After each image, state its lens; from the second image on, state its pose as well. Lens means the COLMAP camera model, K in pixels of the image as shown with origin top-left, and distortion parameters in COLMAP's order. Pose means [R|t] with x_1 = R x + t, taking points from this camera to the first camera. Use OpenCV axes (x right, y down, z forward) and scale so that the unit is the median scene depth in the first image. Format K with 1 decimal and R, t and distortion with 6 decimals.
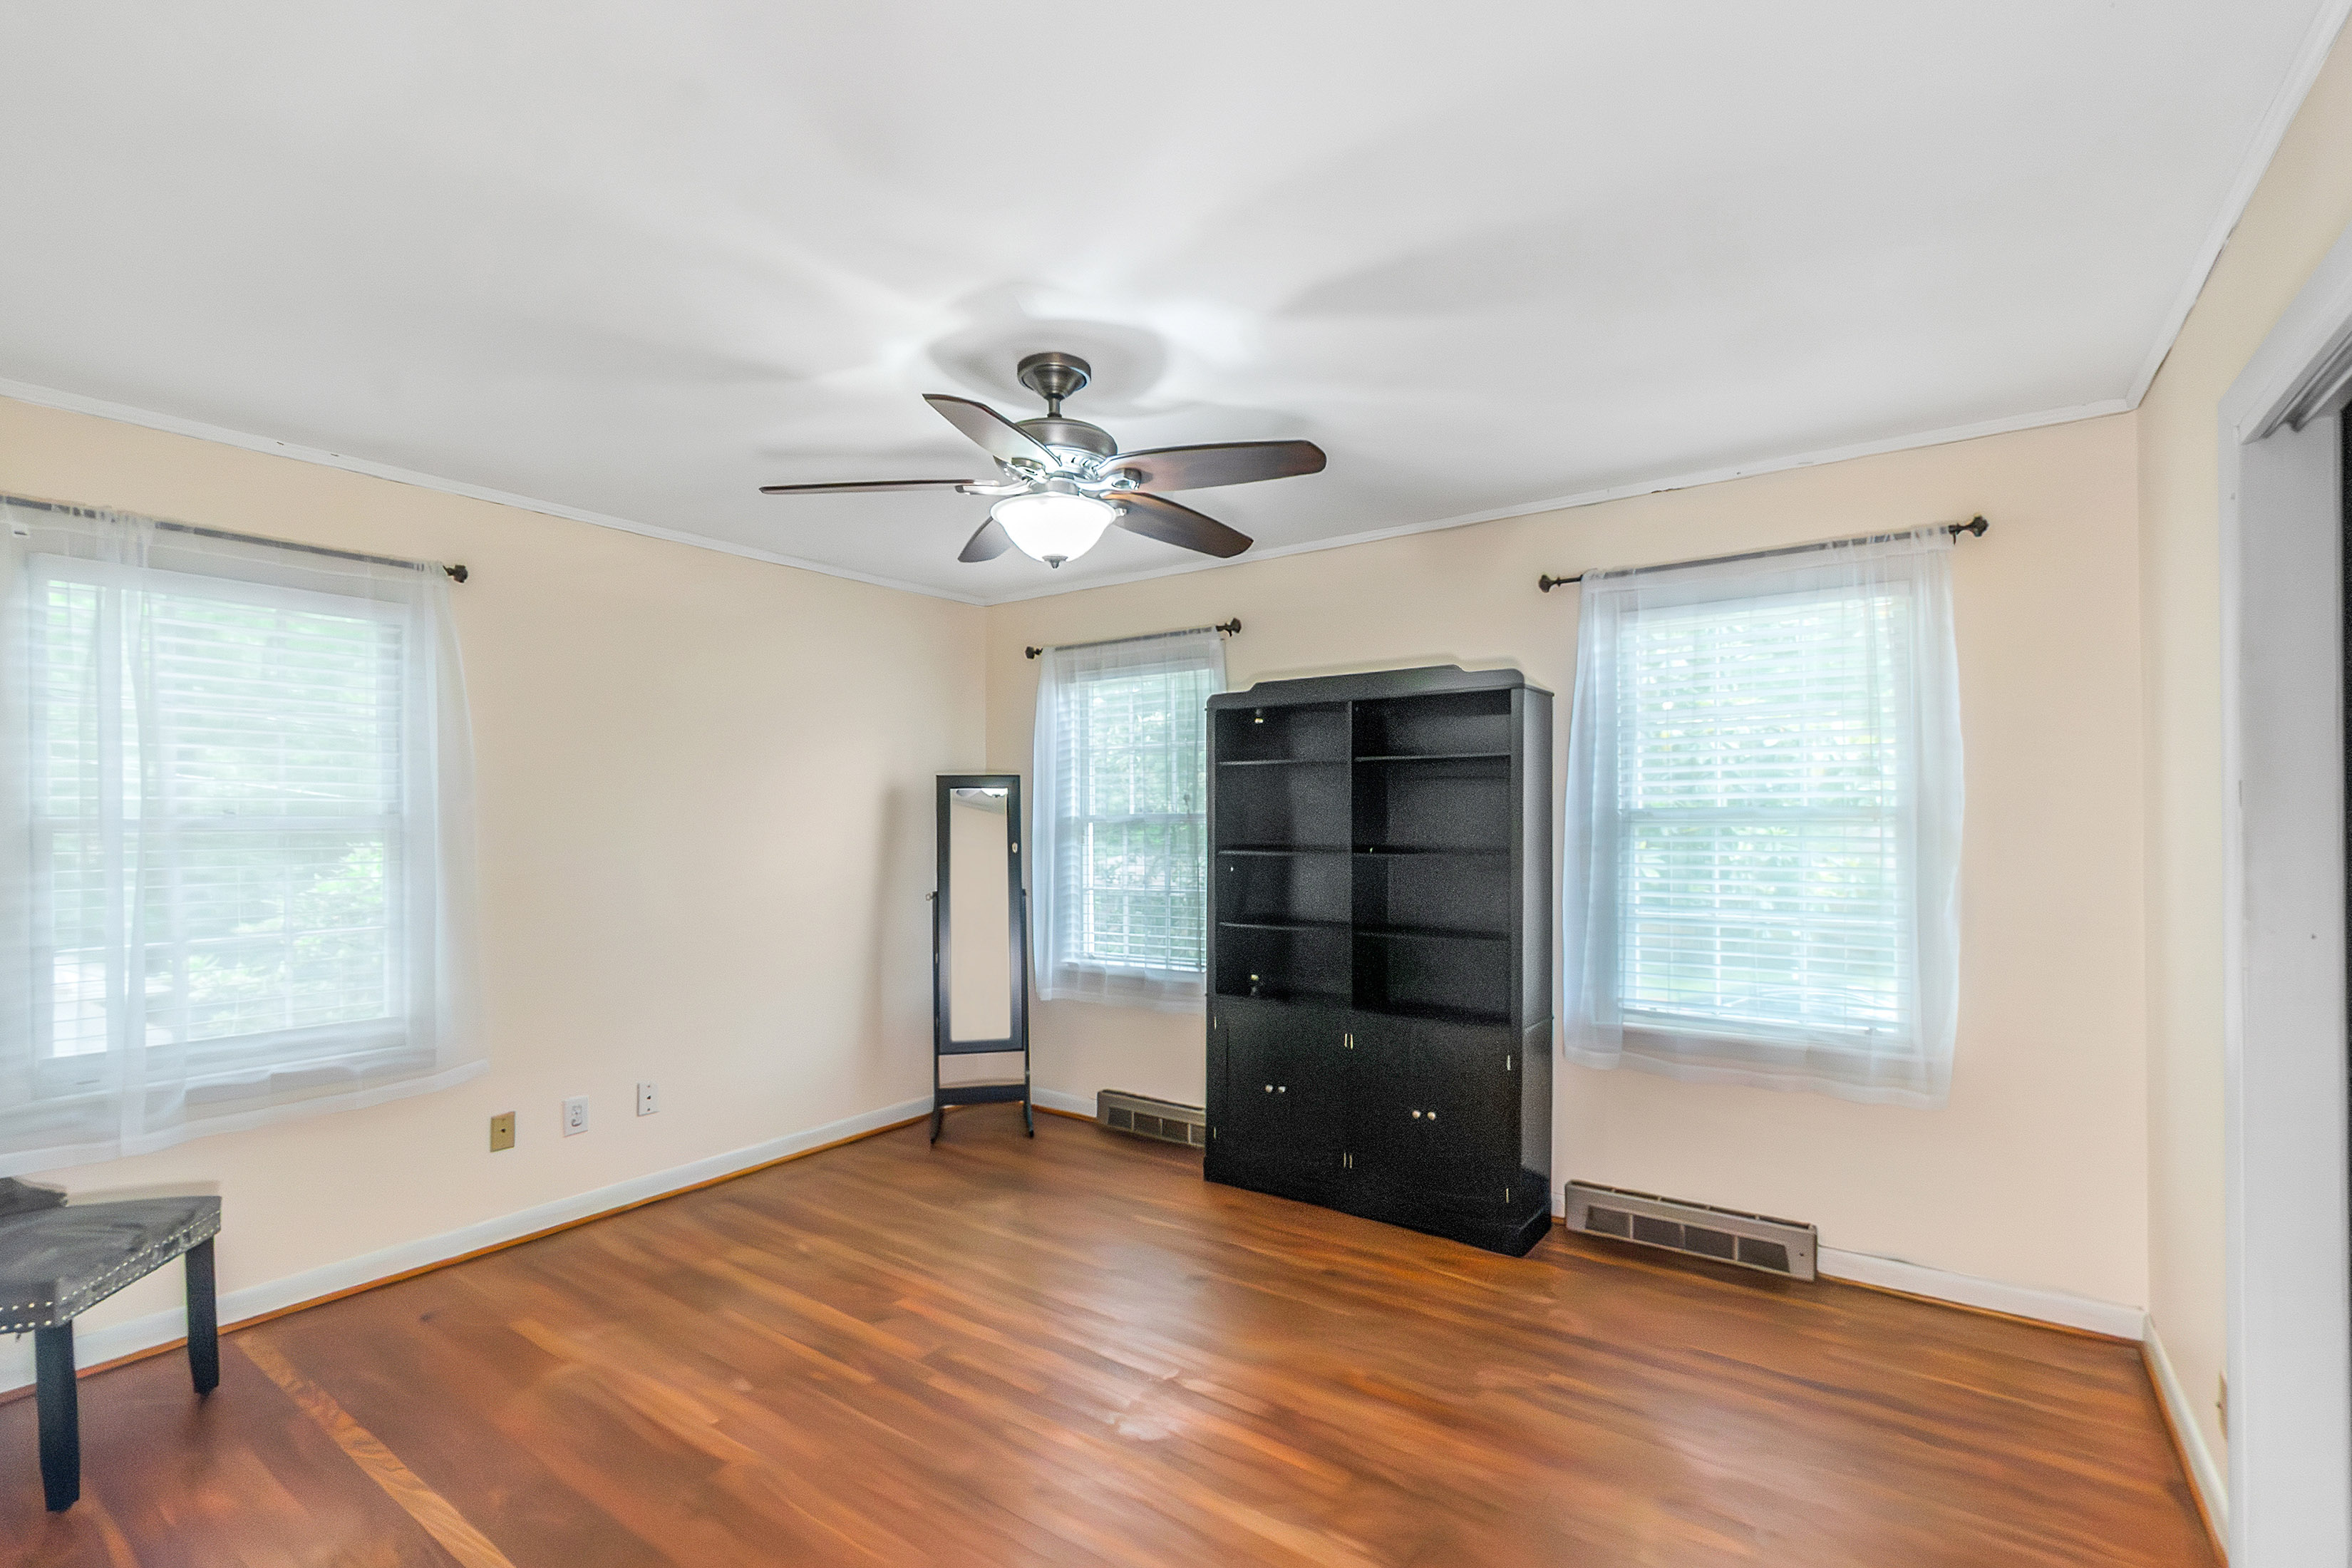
lens RADIAL K [[1055.3, 0, 1176.0], [0, 1055.3, 784.0], [0, 0, 1]] dist [-0.000042, 0.000542]
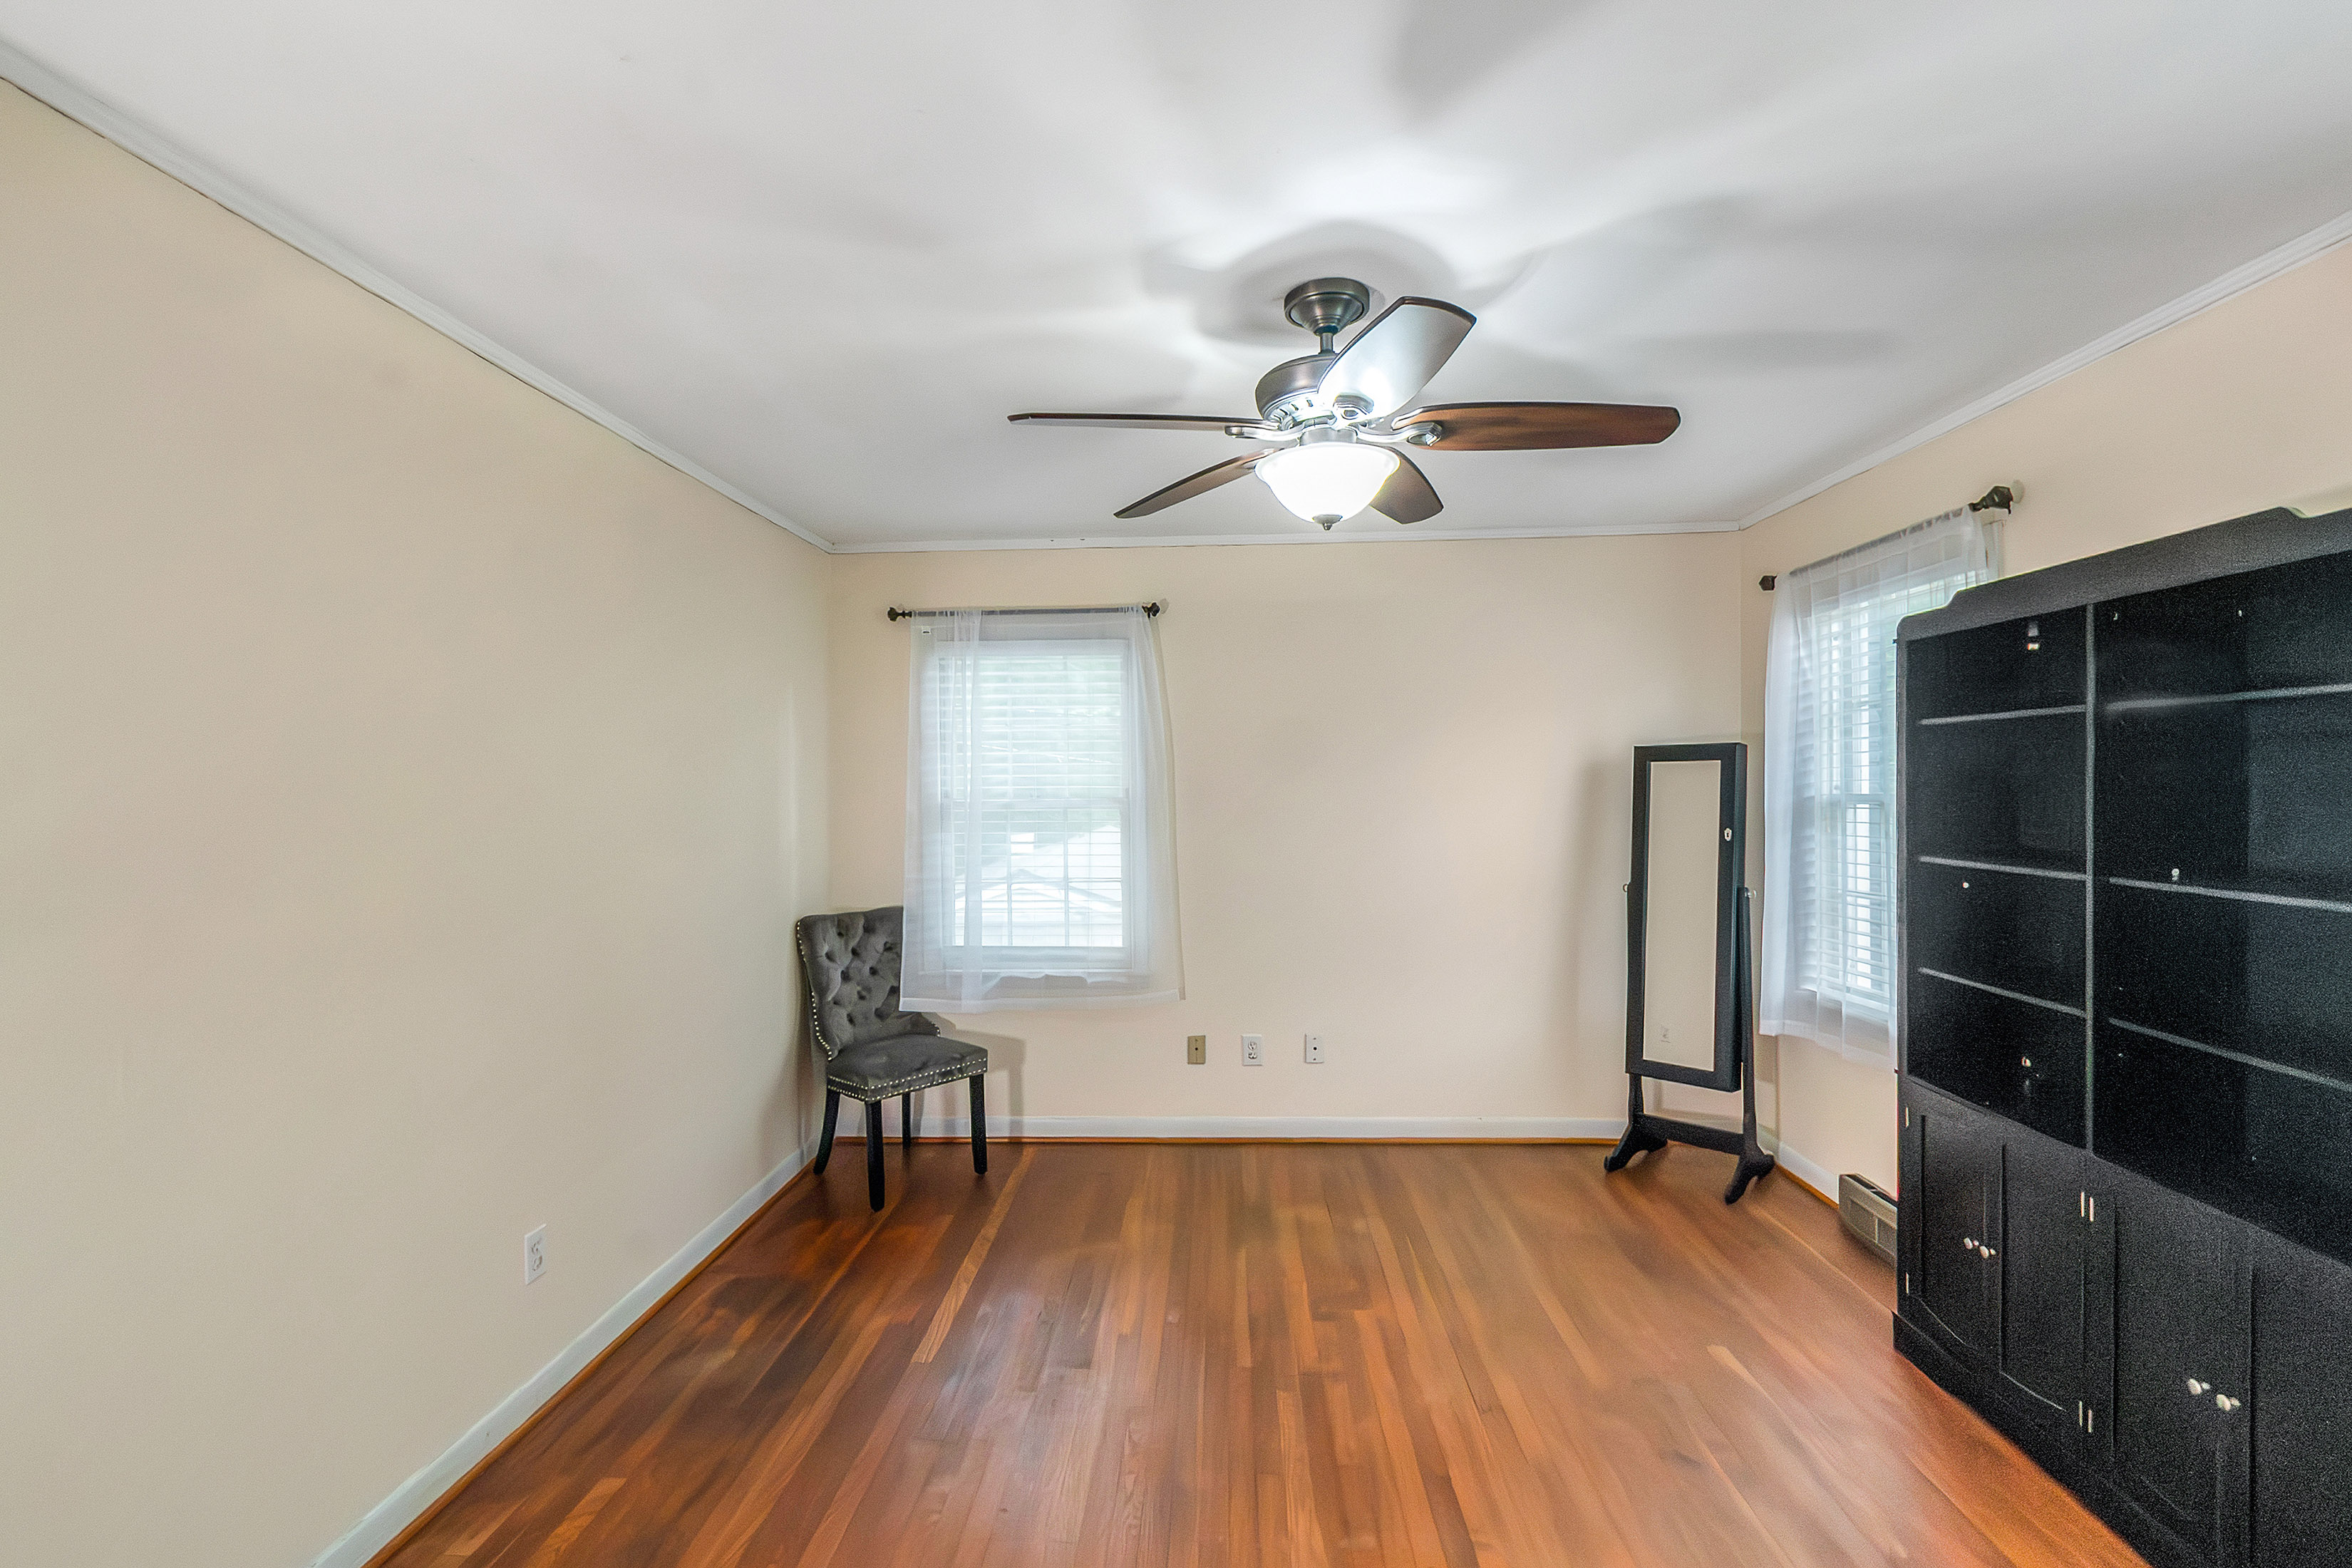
lens RADIAL K [[1051.6, 0, 1173.5], [0, 1051.6, 761.3], [0, 0, 1]] dist [-0.001953, 0.000379]
pose [[0.544700, -0.018625, -0.838424, 0.347356], [0.034359, 0.999410, 0.000121, -0.011345], [0.837927, -0.028873, 0.545018, 0.269634]]
